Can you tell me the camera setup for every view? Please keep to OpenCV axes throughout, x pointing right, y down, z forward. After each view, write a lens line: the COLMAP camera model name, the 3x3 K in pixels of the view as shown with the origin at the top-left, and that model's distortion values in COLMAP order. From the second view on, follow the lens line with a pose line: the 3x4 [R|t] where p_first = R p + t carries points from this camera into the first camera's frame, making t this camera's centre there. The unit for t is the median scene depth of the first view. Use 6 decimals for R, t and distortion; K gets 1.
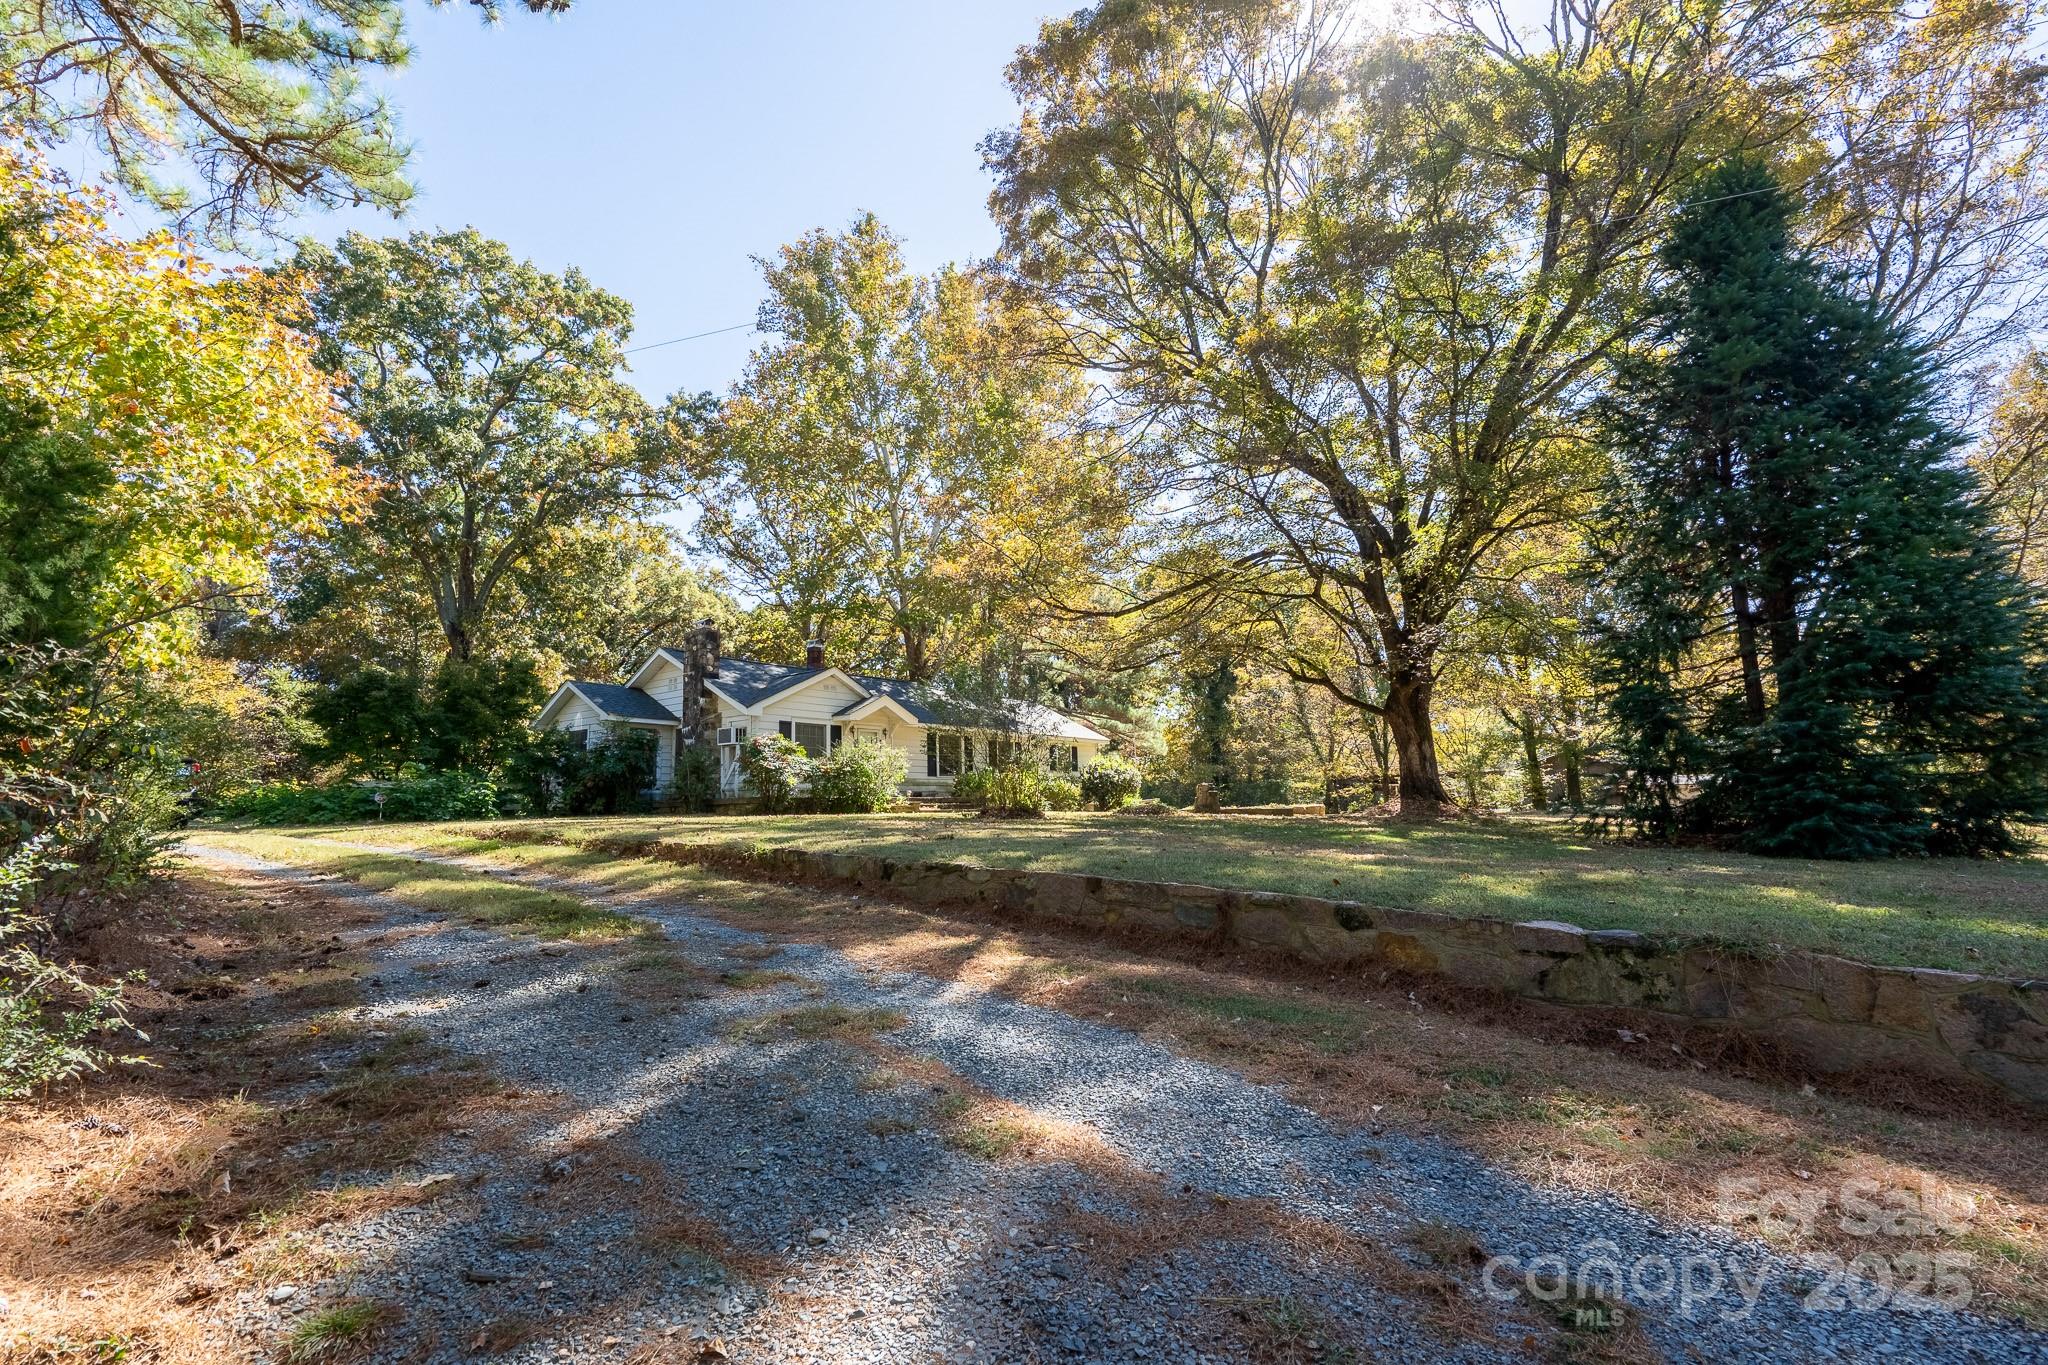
lens RADIAL K [[951.6, 0, 1019.6], [0, 951.6, 697.7], [0, 0, 1]] dist [-0.001840, 0.001015]
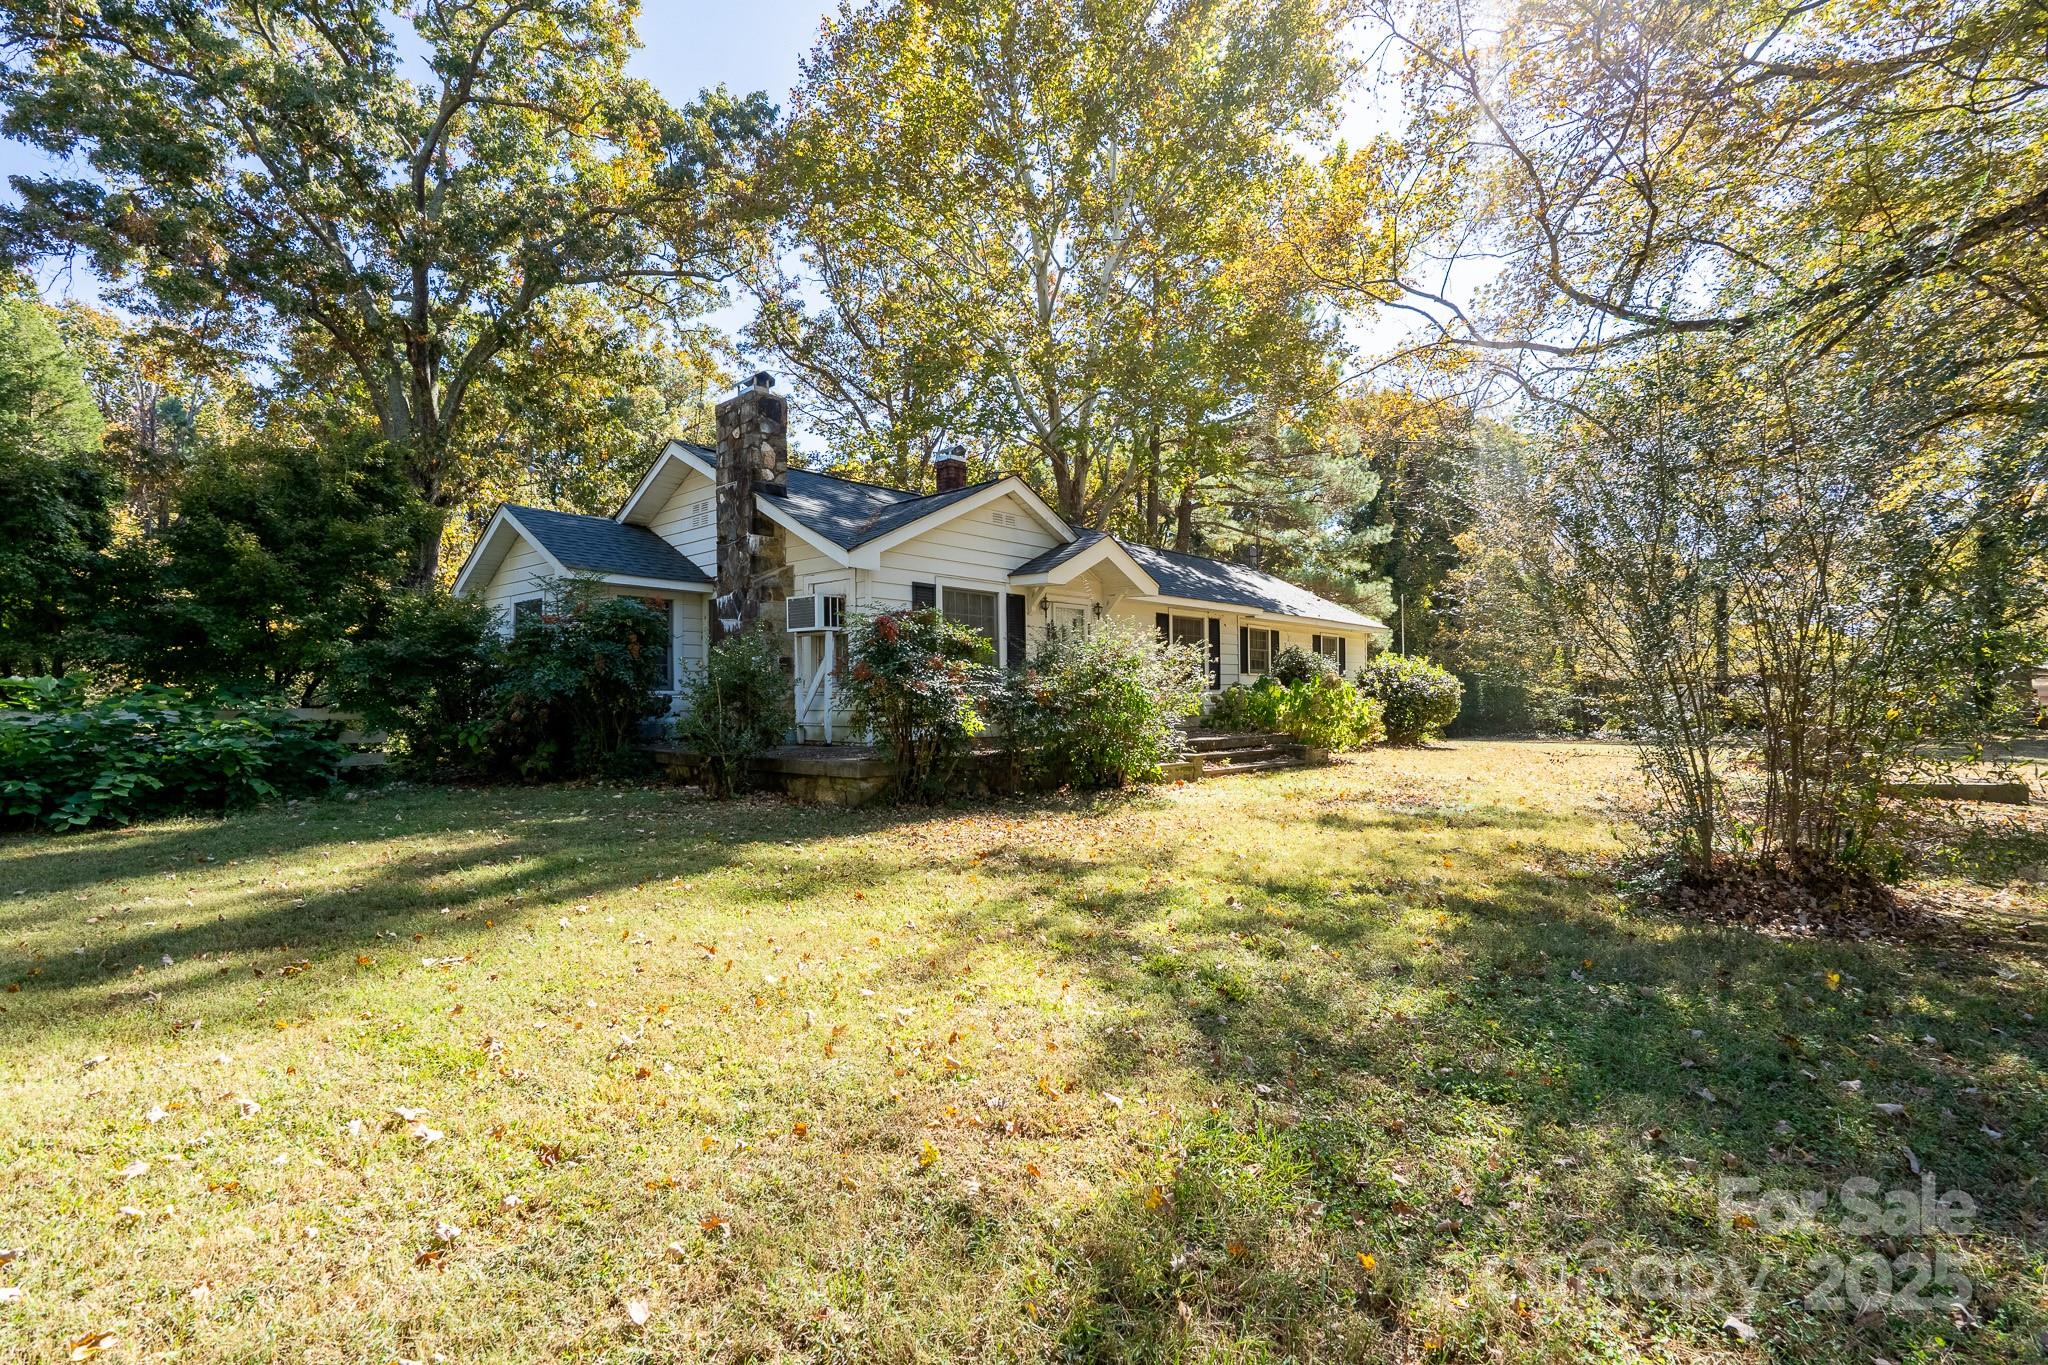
lens RADIAL K [[951.6, 0, 1019.6], [0, 951.6, 697.7], [0, 0, 1]] dist [-0.001840, 0.001015]
pose [[0.997708, 0.014533, -0.066082, -0.154510], [-0.006538, 0.992796, 0.119638, 0.022694], [0.067345, -0.118932, 0.990616, 0.485488]]
